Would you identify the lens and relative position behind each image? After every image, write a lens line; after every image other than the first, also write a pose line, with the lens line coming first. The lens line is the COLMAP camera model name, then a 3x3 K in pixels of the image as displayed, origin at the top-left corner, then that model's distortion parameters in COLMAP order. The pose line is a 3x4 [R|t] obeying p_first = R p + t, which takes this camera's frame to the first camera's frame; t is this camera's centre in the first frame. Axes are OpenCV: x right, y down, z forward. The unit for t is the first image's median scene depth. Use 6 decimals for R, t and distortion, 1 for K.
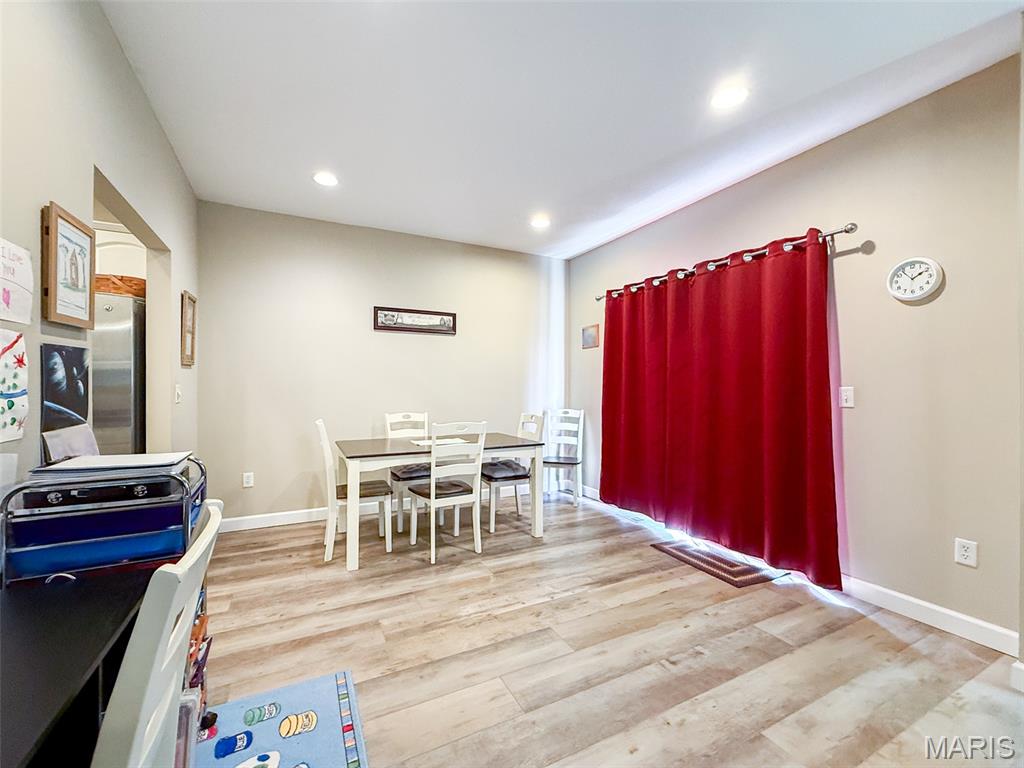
lens RADIAL K [[420.5, 0, 505.7], [0, 420.5, 386.7], [0, 0, 1]] dist [-0.000626, 0.000132]
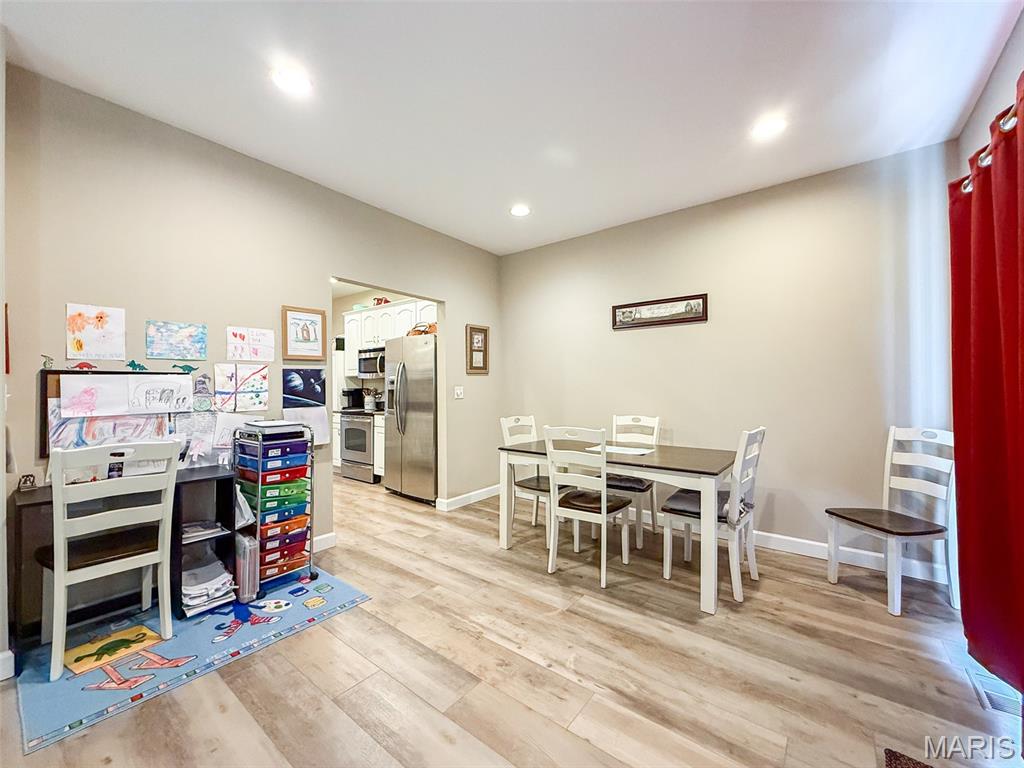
lens RADIAL K [[409.0, 0, 512.8], [0, 409.0, 386.1], [0, 0, 1]] dist [-0.000454, -0.000061]
pose [[0.431425, -0.008374, -0.902110, 0.633202], [0.003777, 0.999965, -0.007476, 0.004339], [0.902141, -0.000182, 0.431441, 0.527616]]
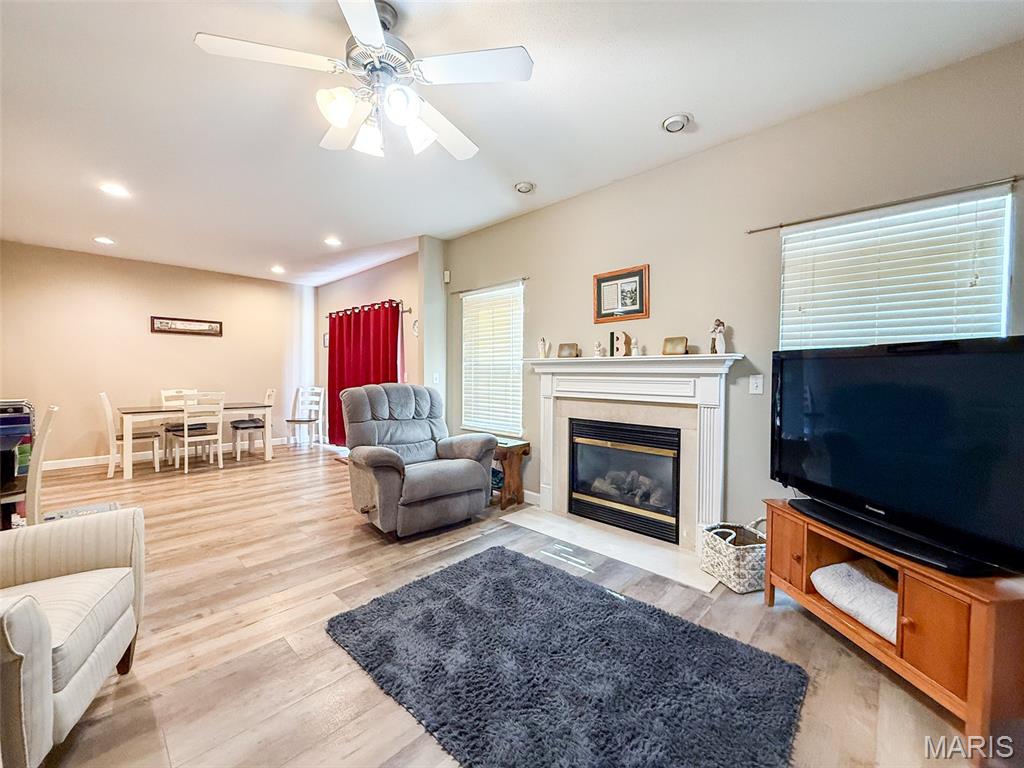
lens RADIAL K [[409.3, 0, 508.4], [0, 409.3, 383.4], [0, 0, 1]] dist [-0.002071, -0.000005]
pose [[0.941300, -0.005933, 0.337518, 0.516691], [-0.003448, 0.999624, 0.027188, -0.004127], [-0.337553, -0.026755, 0.940926, -1.040270]]
